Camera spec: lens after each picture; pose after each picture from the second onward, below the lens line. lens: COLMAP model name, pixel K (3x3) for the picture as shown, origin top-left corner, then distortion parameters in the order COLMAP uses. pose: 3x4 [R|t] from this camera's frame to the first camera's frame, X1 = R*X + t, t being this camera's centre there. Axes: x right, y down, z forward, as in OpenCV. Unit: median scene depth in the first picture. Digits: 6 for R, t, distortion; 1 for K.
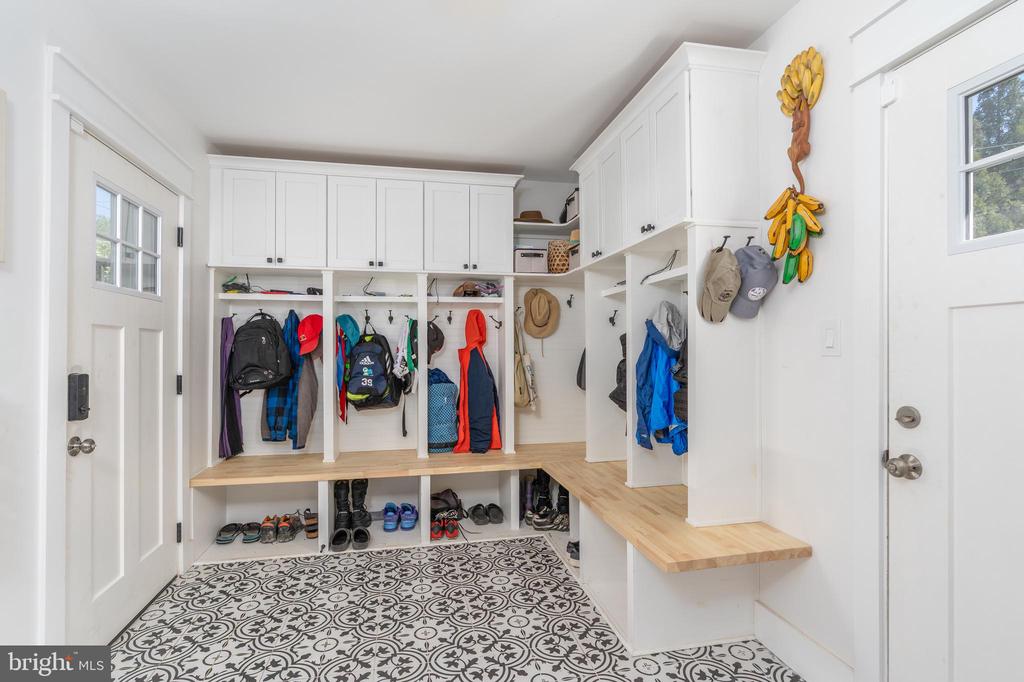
lens RADIAL K [[502.0, 0, 509.2], [0, 502.0, 347.6], [0, 0, 1]] dist [0.001388, 0.000612]
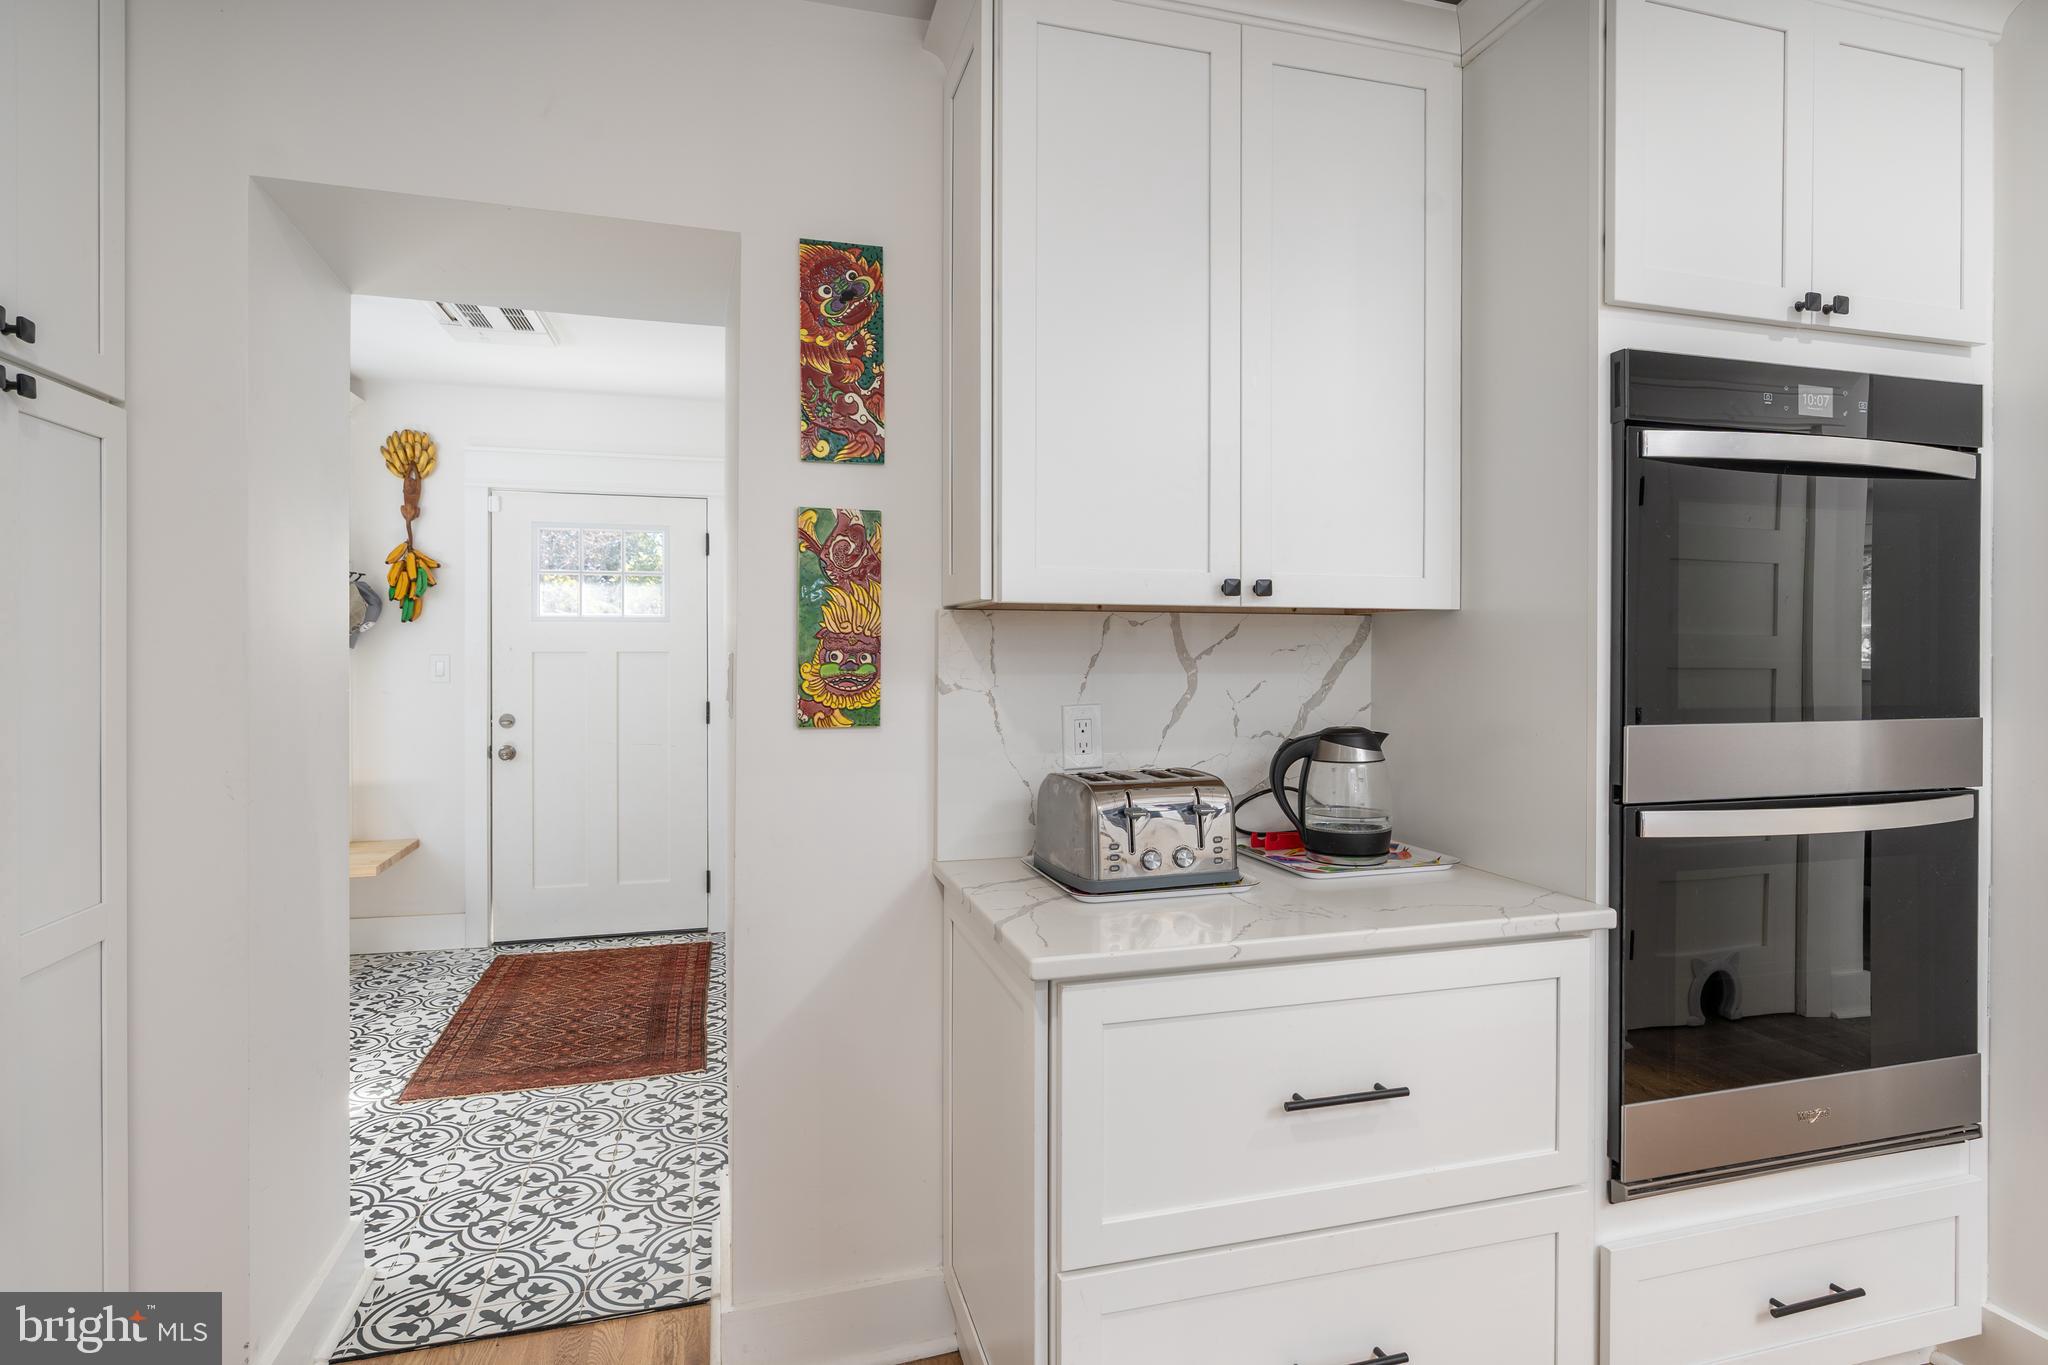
lens RADIAL K [[1004.1, 0, 1022.0], [0, 1004.1, 662.0], [0, 0, 1]] dist [0.001388, 0.000612]
pose [[-0.086866, -0.008740, 0.996182, -1.206999], [-0.006946, 0.999943, 0.008167, -0.039432], [-0.996196, -0.006210, -0.086921, -0.151867]]
